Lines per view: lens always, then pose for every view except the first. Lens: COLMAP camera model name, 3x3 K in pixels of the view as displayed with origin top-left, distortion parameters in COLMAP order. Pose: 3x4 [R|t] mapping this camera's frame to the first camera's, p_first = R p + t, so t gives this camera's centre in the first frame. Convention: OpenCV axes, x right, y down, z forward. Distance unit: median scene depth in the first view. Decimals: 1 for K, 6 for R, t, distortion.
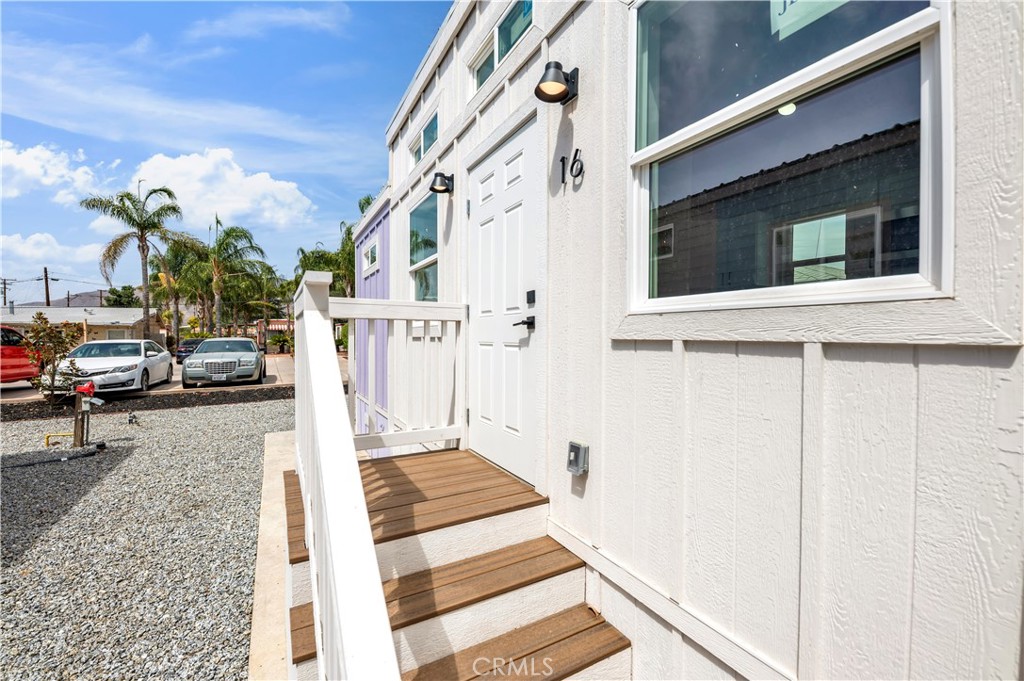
lens RADIAL K [[404.7, 0, 514.3], [0, 404.7, 344.3], [0, 0, 1]] dist [-0.003891, -0.000164]
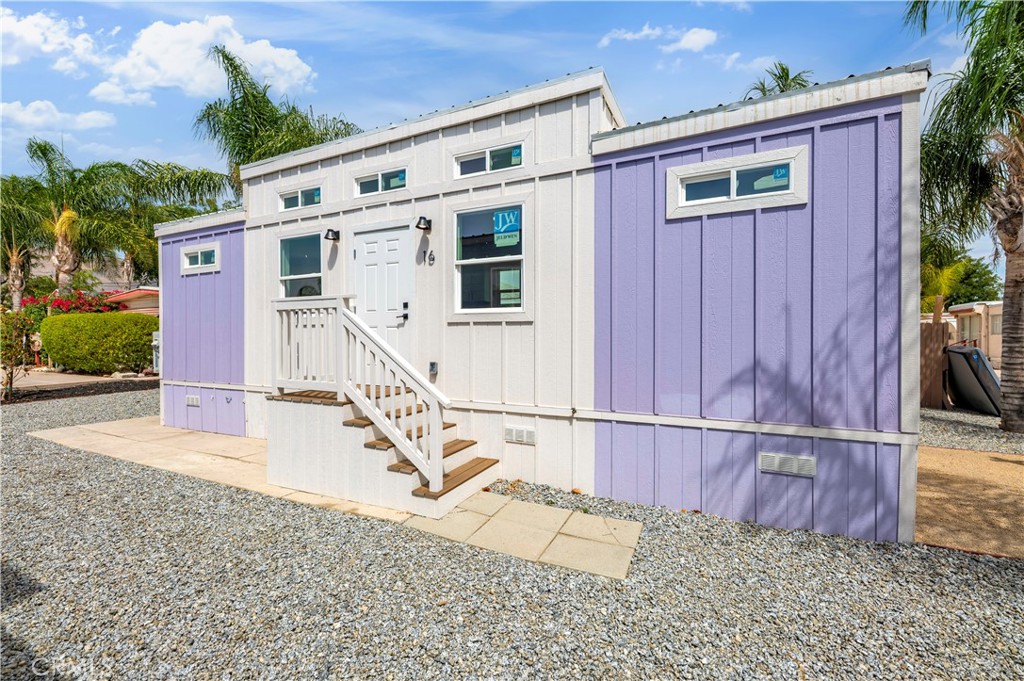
lens RADIAL K [[404.7, 0, 512.8], [0, 404.7, 342.8], [0, 0, 1]] dist [-0.003891, -0.000164]
pose [[0.805983, -0.005846, 0.591909, -0.542028], [0.011665, 0.999914, -0.006009, 0.076822], [-0.591823, 0.011748, 0.805982, -0.789388]]
